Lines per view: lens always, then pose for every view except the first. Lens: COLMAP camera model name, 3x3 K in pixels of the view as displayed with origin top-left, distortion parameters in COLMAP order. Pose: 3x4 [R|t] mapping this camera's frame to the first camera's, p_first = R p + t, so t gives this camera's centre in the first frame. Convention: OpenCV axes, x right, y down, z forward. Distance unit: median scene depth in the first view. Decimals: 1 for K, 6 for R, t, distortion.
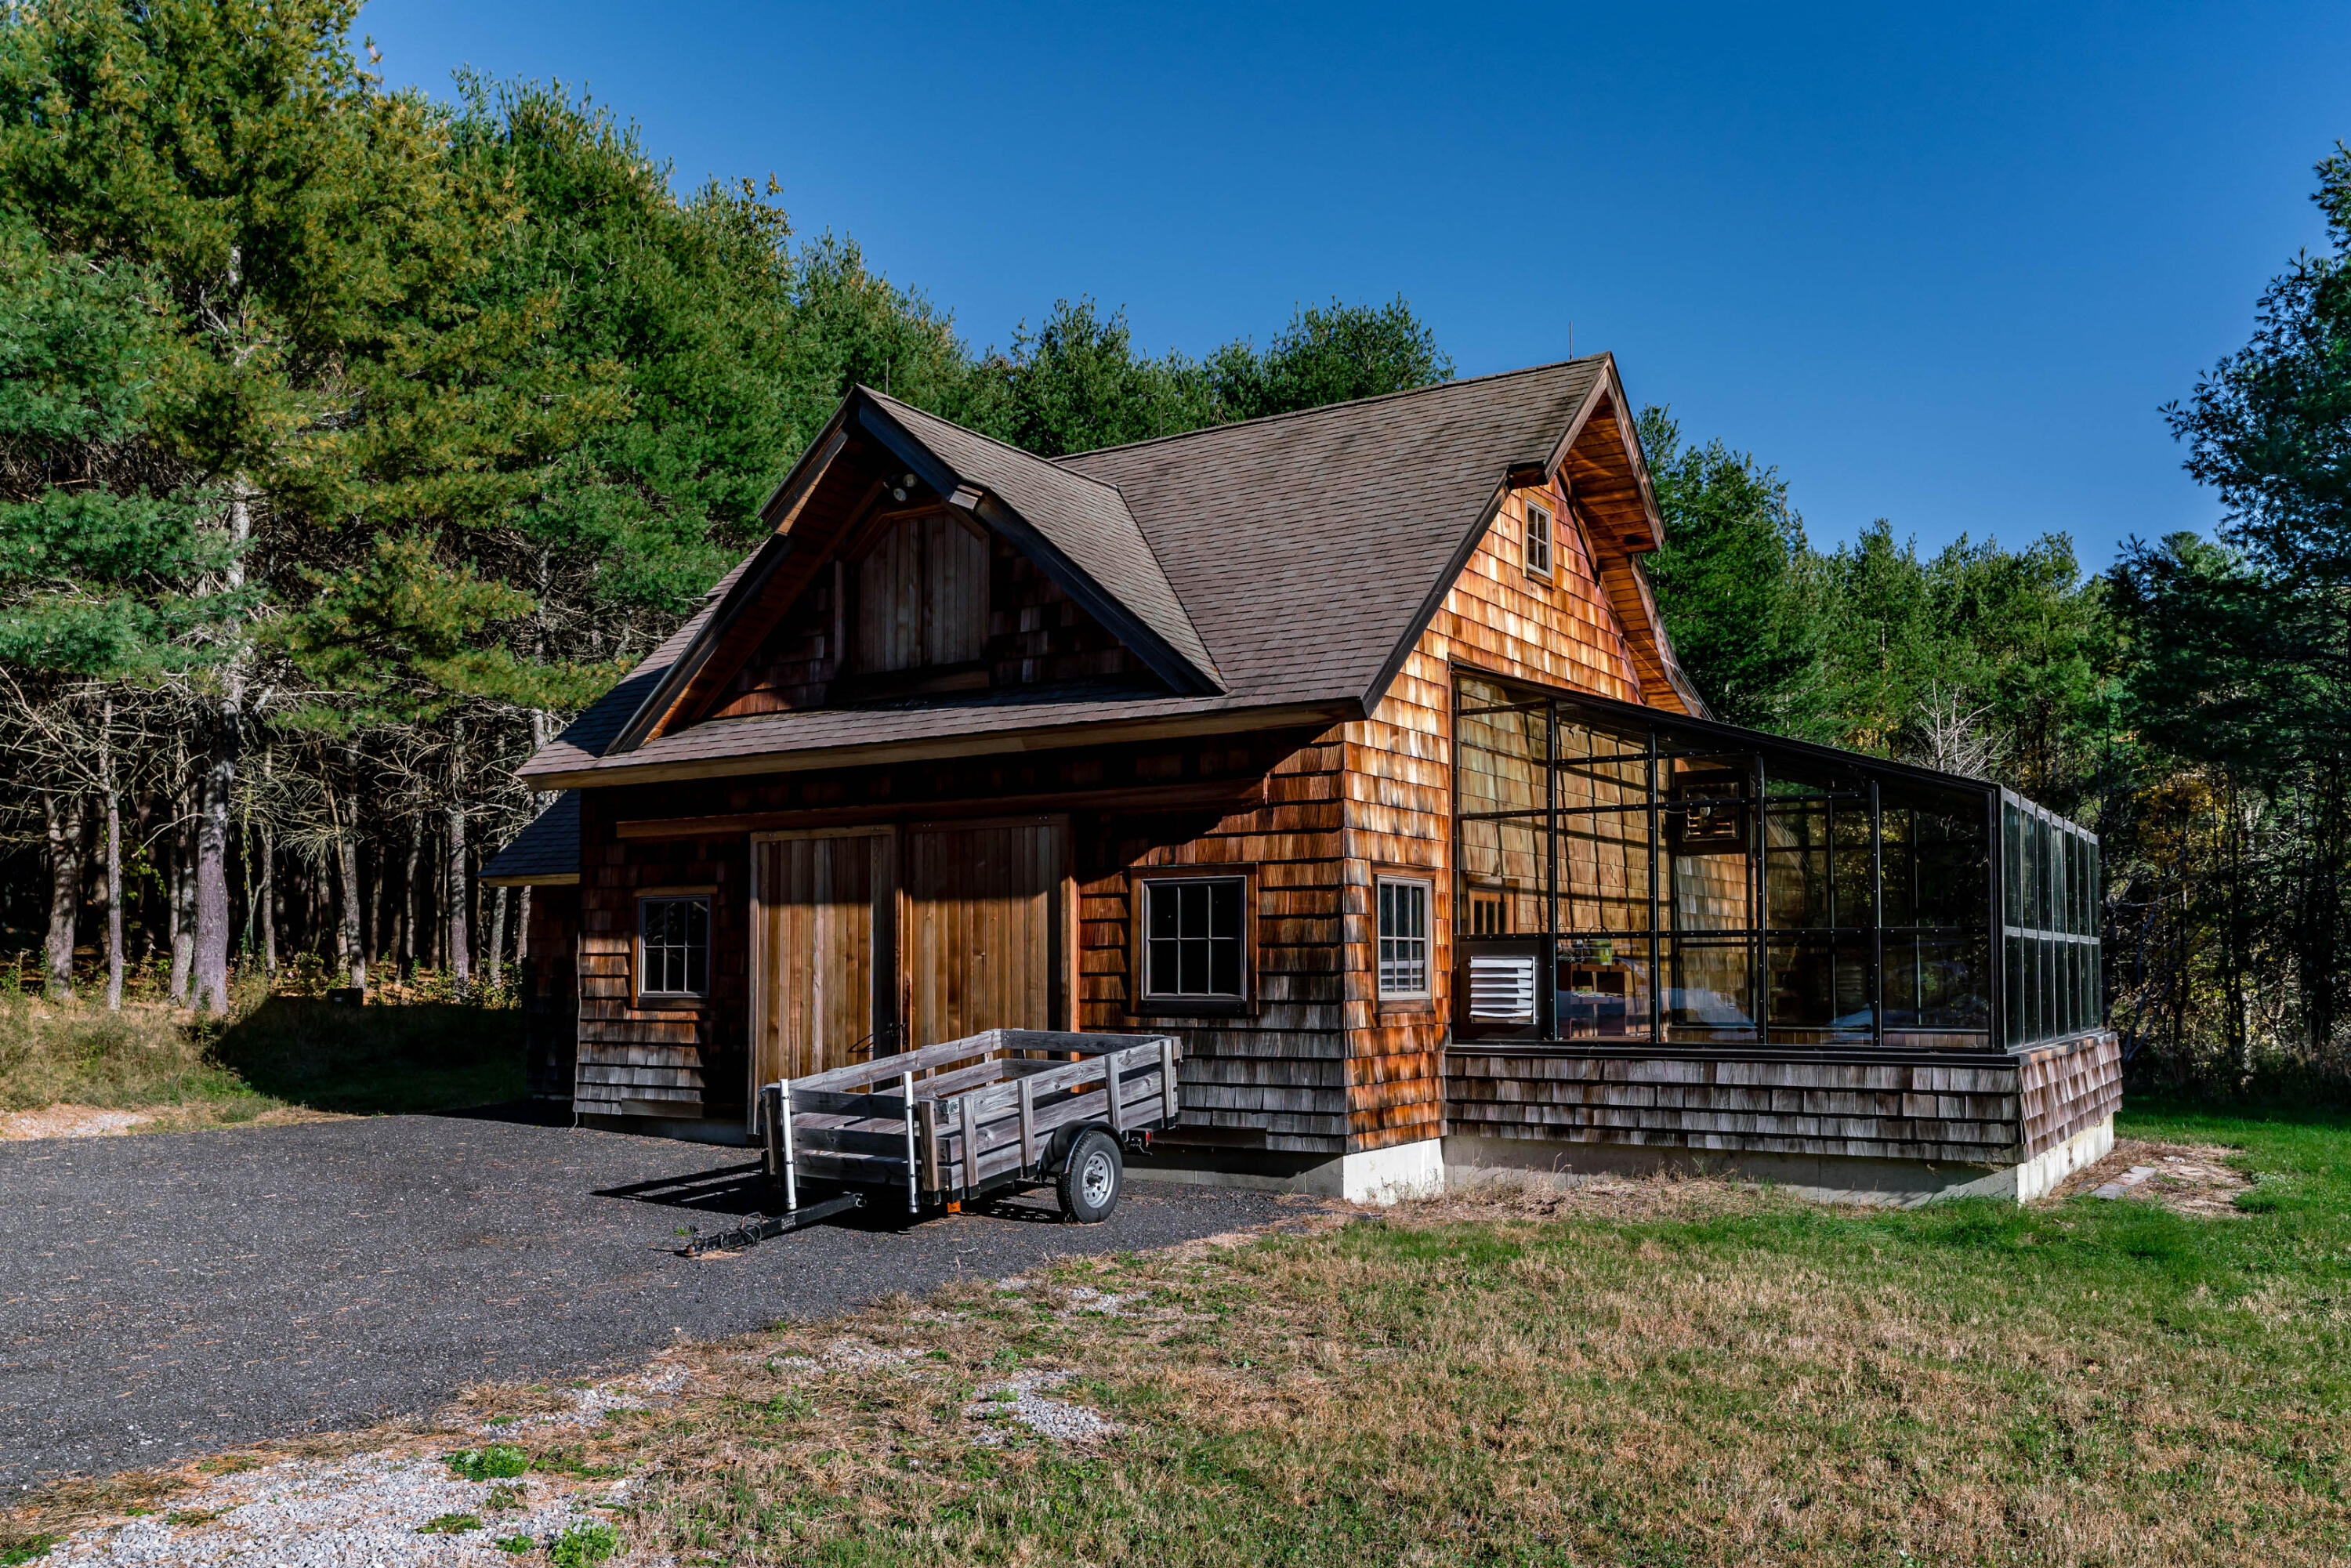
lens RADIAL K [[1790.9, 0, 1175.5], [0, 1790.9, 784.0], [0, 0, 1]] dist [0.002464, -0.000732]
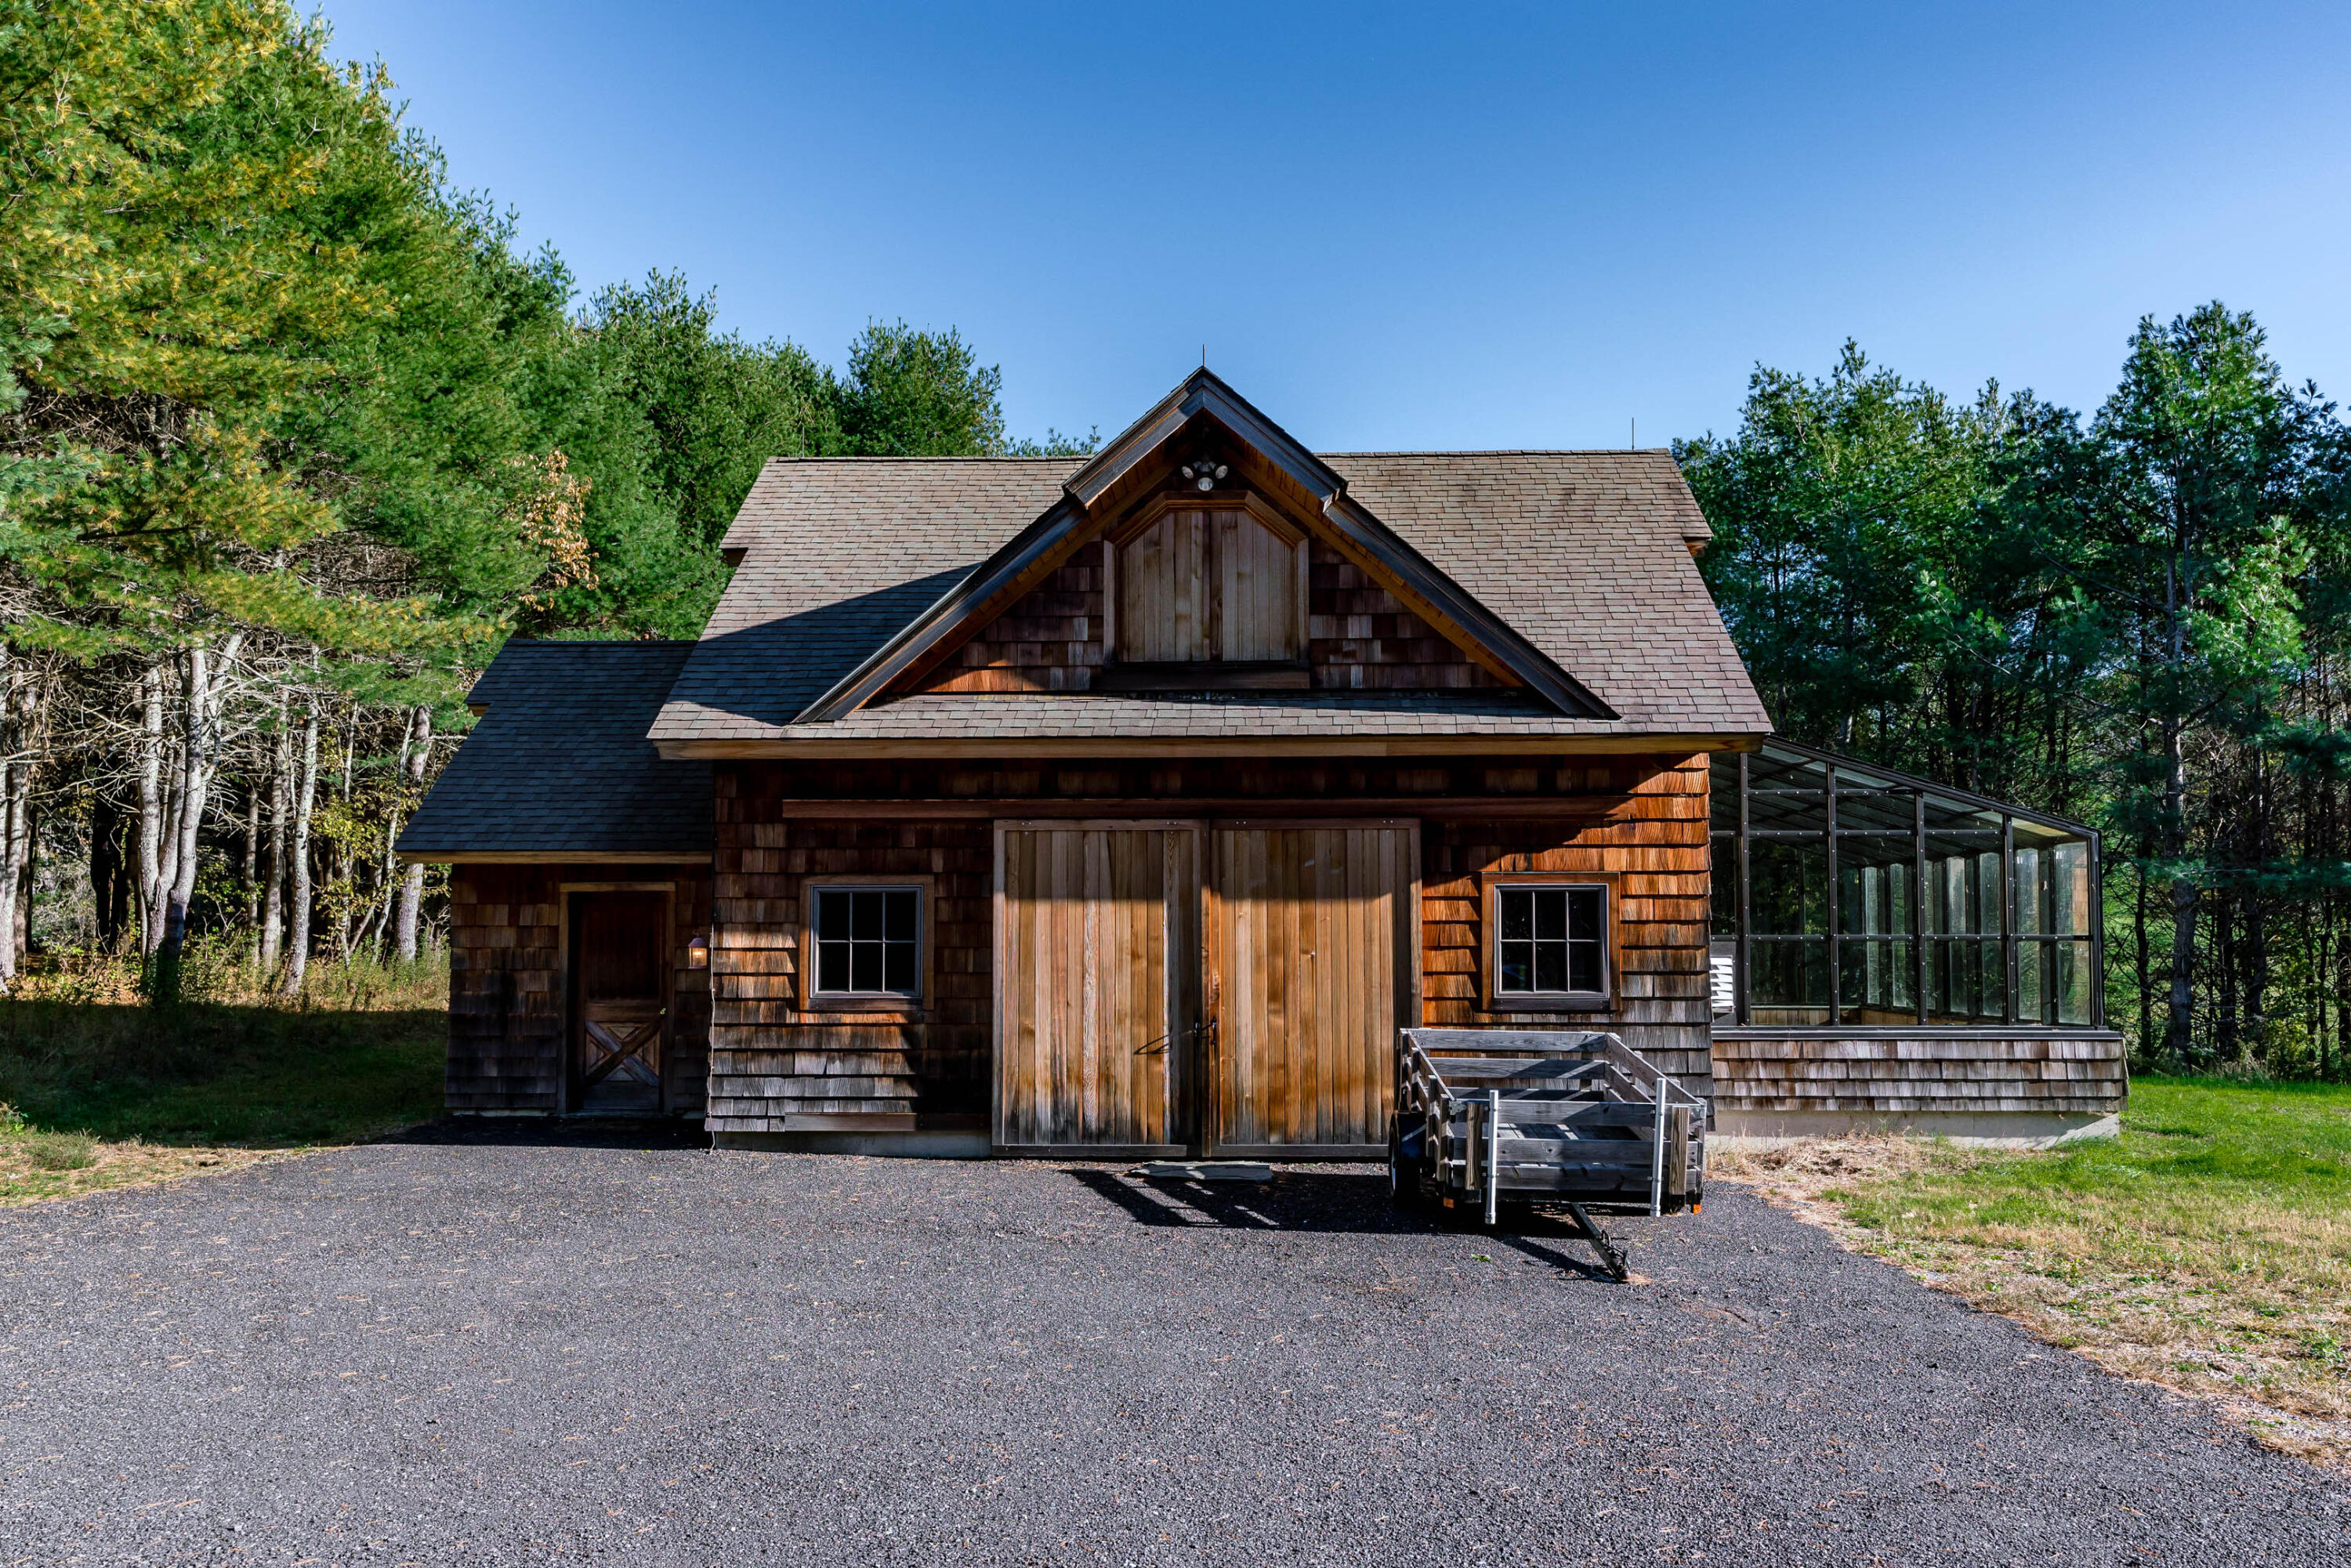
lens RADIAL K [[1605.5, 0, 1175.5], [0, 1605.5, 784.0], [0, 0, 1]] dist [-0.002762, -0.000157]
pose [[0.866619, 0.050465, 0.496412, -0.651131], [-0.053291, 0.998543, -0.008477, 0.011832], [-0.496117, -0.019108, 0.868045, 0.263696]]
